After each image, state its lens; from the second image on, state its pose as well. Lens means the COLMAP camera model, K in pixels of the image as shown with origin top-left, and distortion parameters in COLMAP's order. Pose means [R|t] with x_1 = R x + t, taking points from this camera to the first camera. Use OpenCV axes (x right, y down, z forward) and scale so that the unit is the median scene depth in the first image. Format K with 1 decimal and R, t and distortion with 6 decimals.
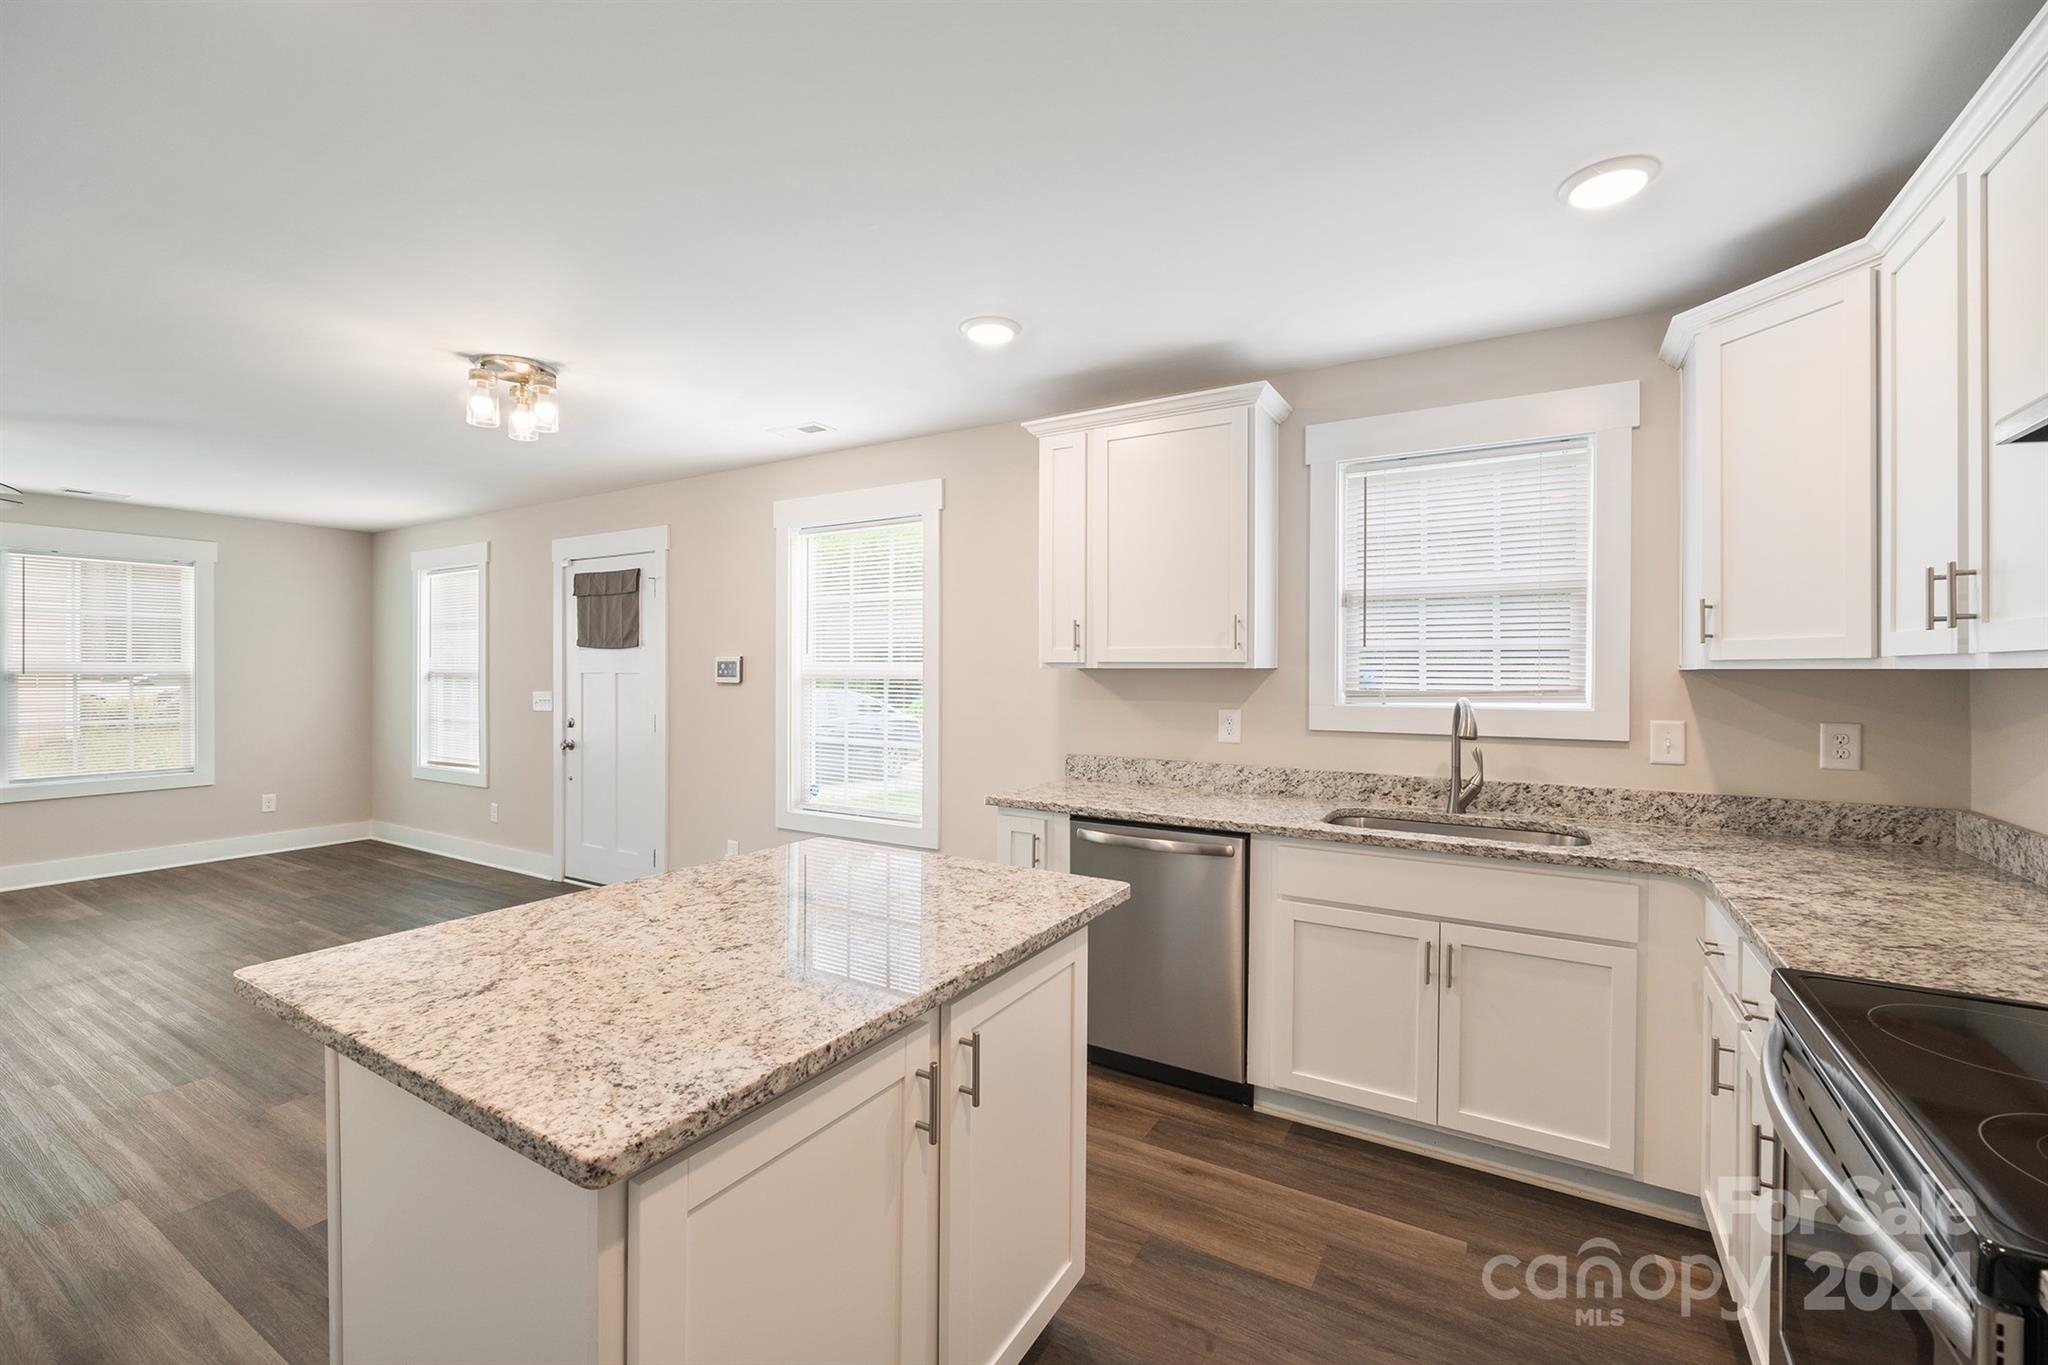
lens RADIAL K [[855.0, 0, 1022.2], [0, 855.0, 671.3], [0, 0, 1]] dist [-0.008607, 0.000054]
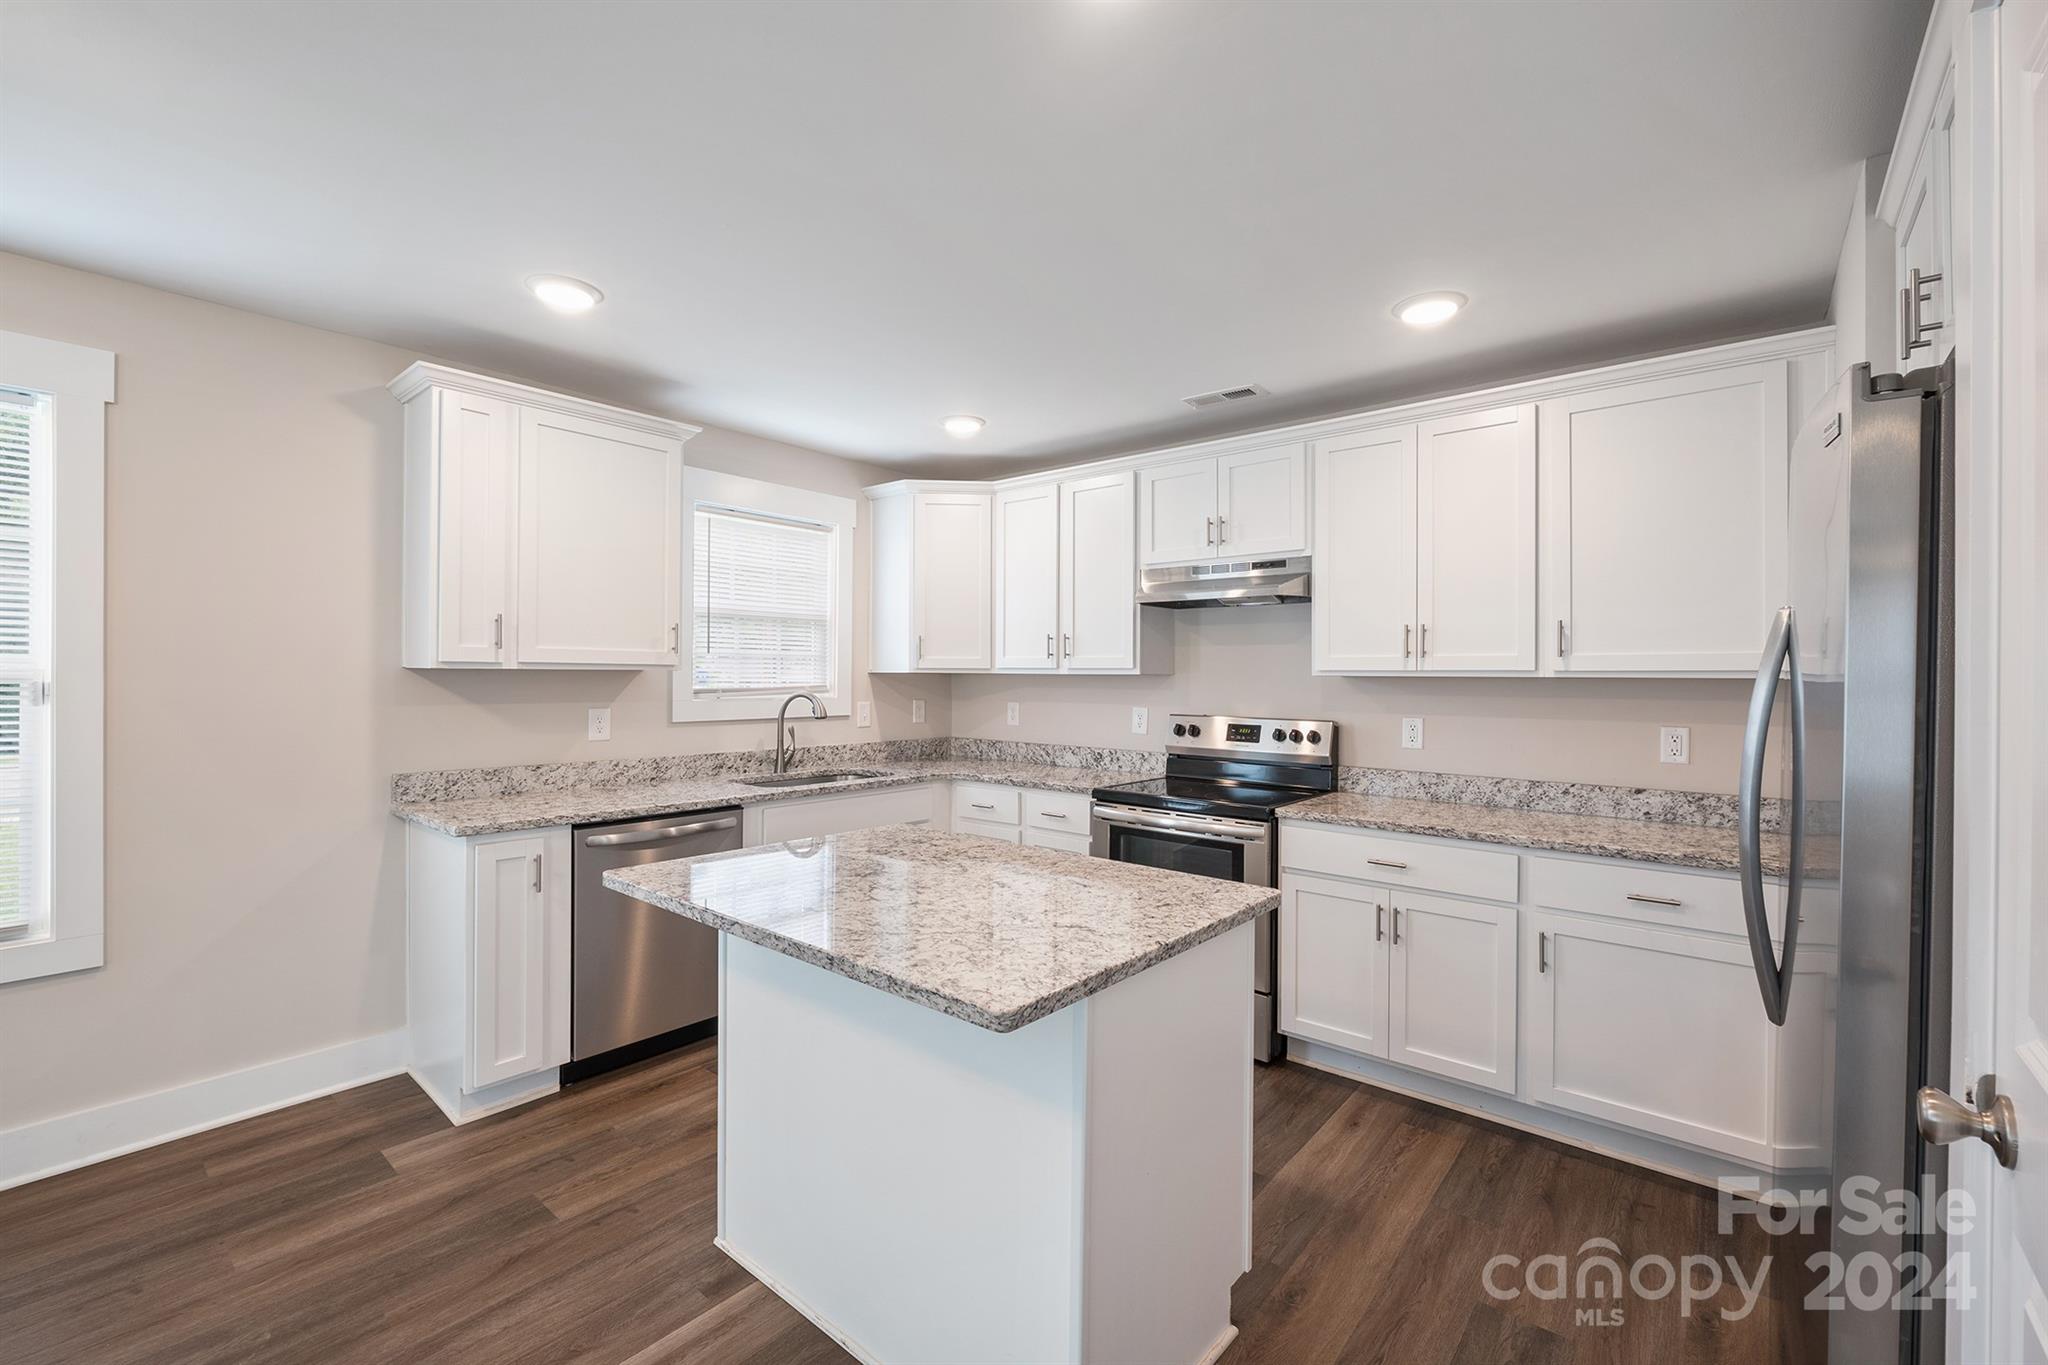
lens RADIAL K [[855.0, 0, 1022.2], [0, 855.0, 671.3], [0, 0, 1]] dist [-0.008607, 0.000054]
pose [[0.156893, 0.001052, 0.987615, -0.783275], [-0.007152, 0.999974, 0.000071, -0.005244], [-0.987590, -0.007075, 0.156896, 0.359333]]
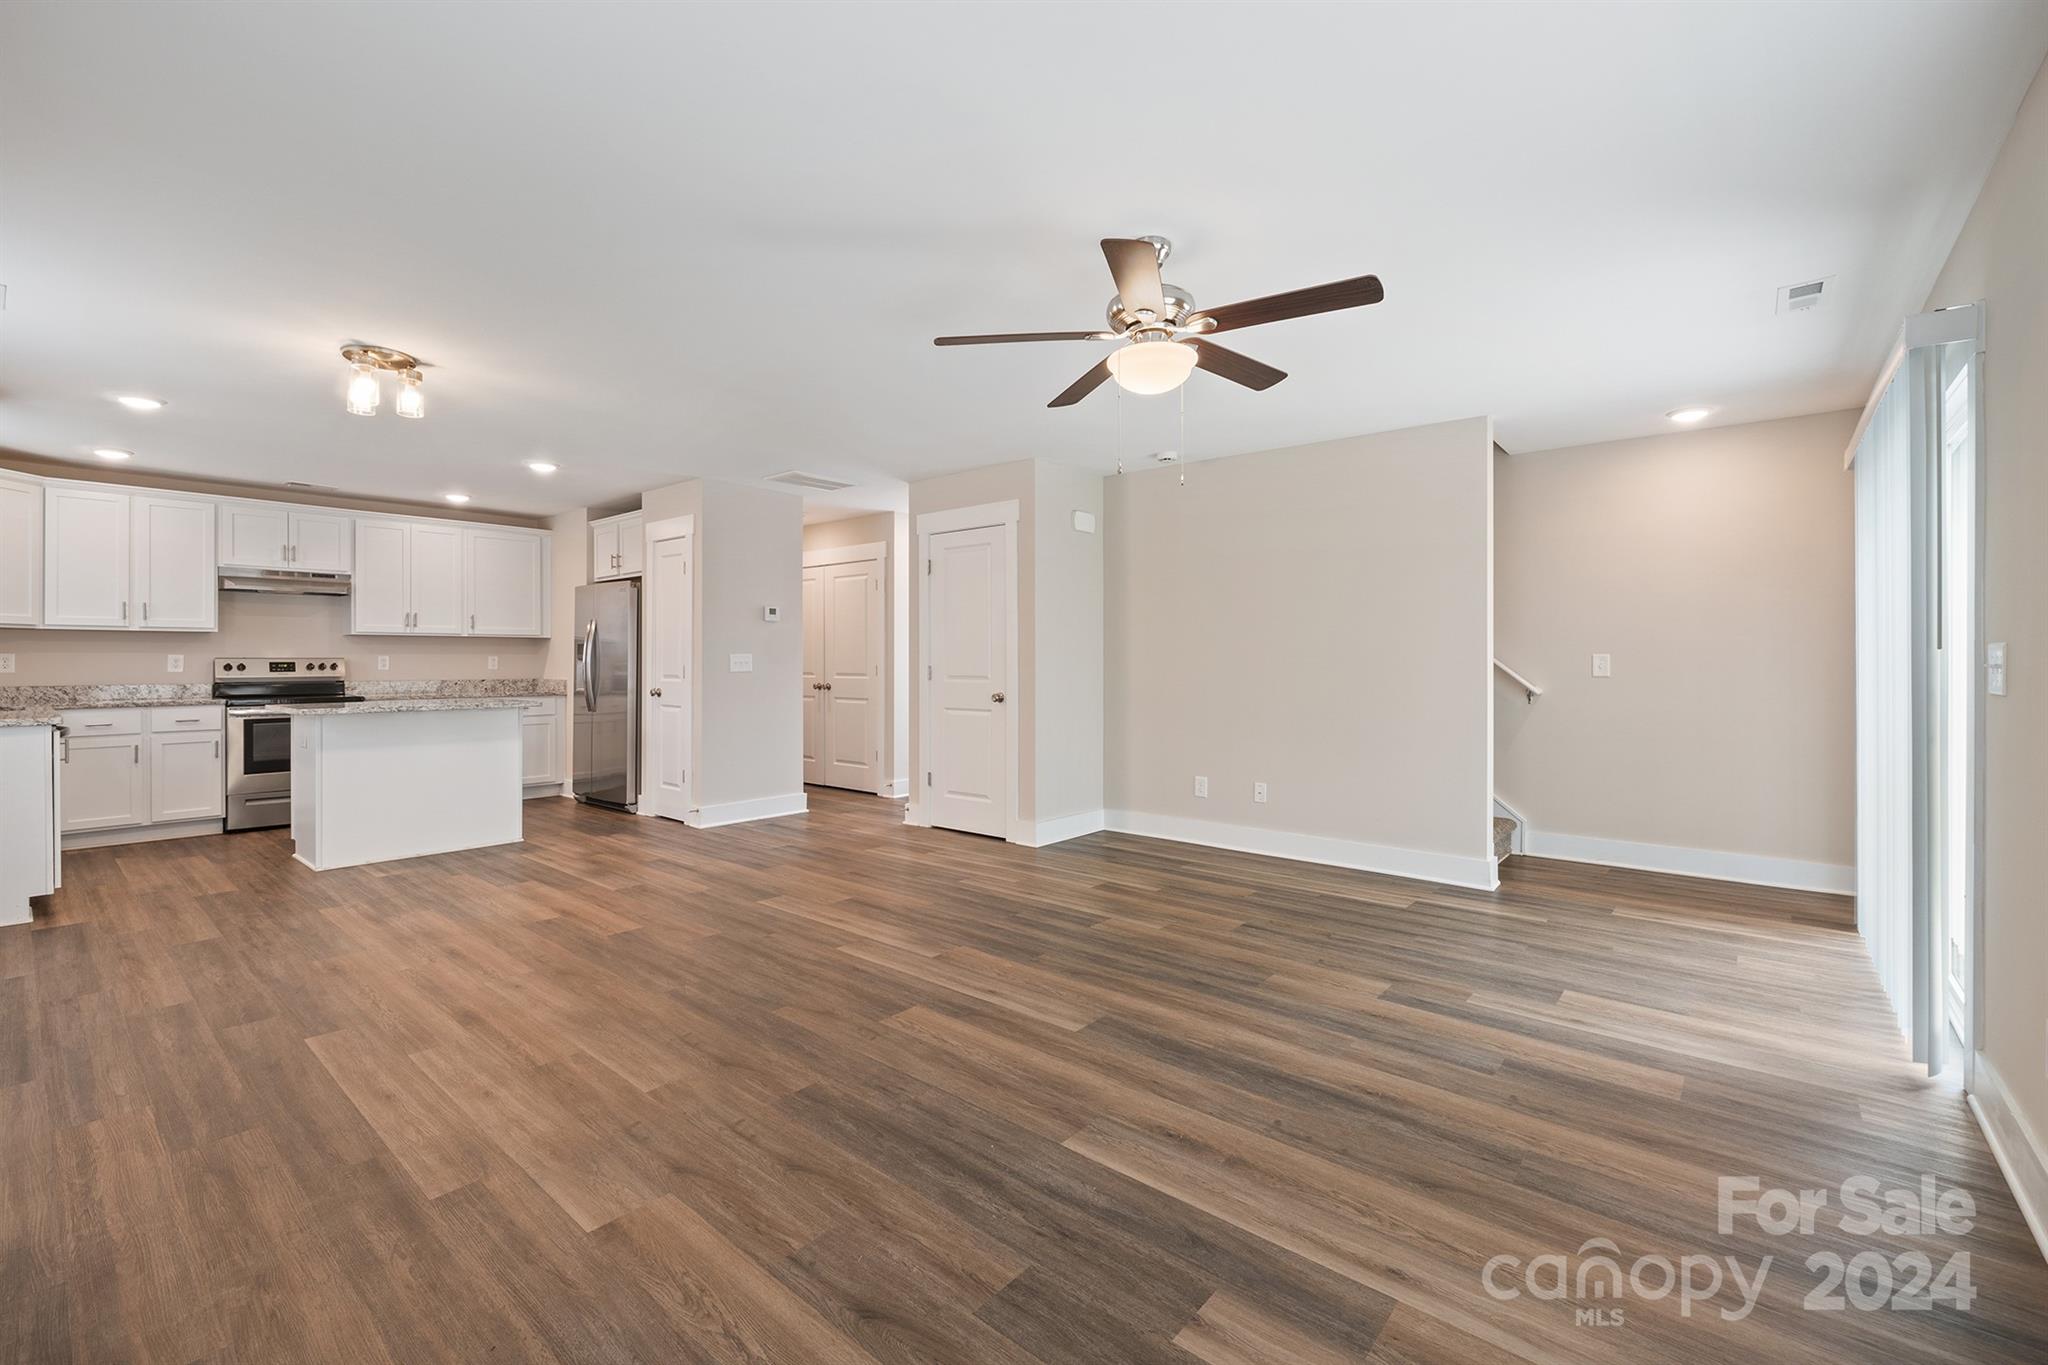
lens RADIAL K [[869.0, 0, 1014.0], [0, 869.0, 659.1], [0, 0, 1]] dist [-0.004609, -0.001321]
pose [[-0.986033, -0.003613, 0.166513, -1.711190], [-0.003697, 0.999993, -0.000194, 0.056484], [-0.166511, -0.000807, -0.986039, 2.103616]]
